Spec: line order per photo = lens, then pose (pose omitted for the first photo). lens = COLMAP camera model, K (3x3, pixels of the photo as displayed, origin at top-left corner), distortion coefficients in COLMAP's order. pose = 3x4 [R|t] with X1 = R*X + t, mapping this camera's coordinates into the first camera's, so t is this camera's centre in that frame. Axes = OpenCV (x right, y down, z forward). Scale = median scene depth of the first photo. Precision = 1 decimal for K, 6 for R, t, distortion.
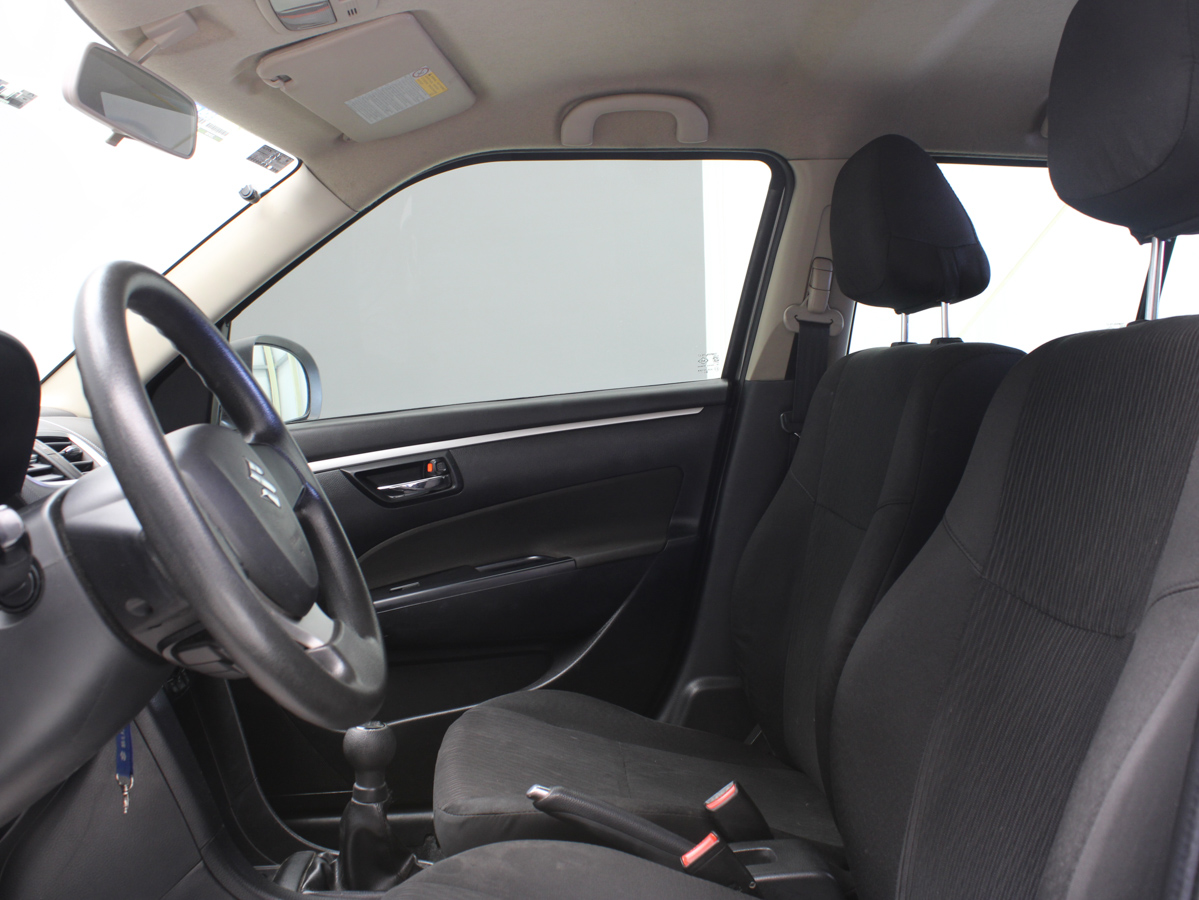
lens RADIAL K [[1231.3, 0, 599.5], [0, 1231.3, 450.0], [0, 0, 1]] dist [-0.130699, 0.094951]
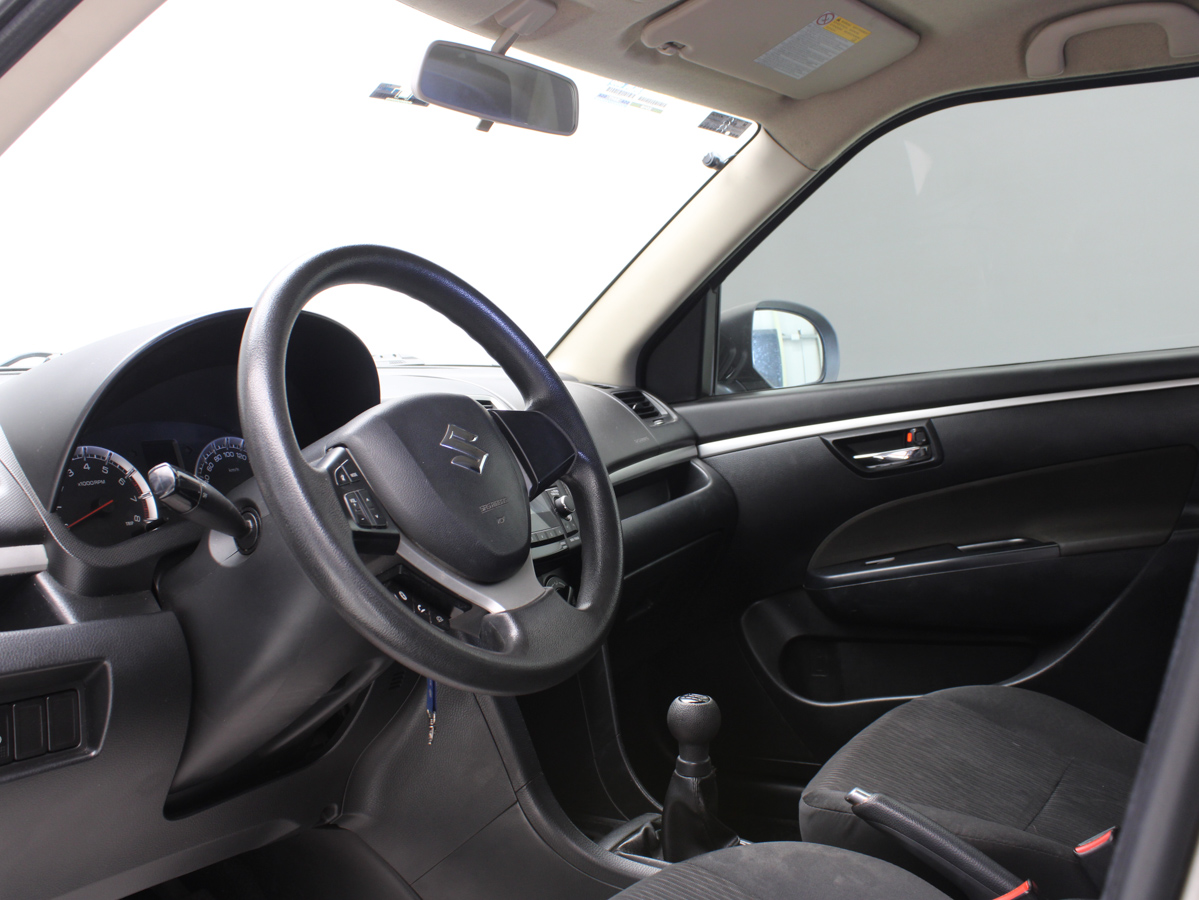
lens RADIAL K [[1231.3, 0, 599.5], [0, 1231.3, 450.0], [0, 0, 1]] dist [-0.130699, 0.094951]
pose [[0.825798, 0.035684, -0.562837, 0.212166], [-0.017555, 0.999139, 0.037589, -0.007753], [0.563693, -0.021160, 0.825713, 0.102627]]
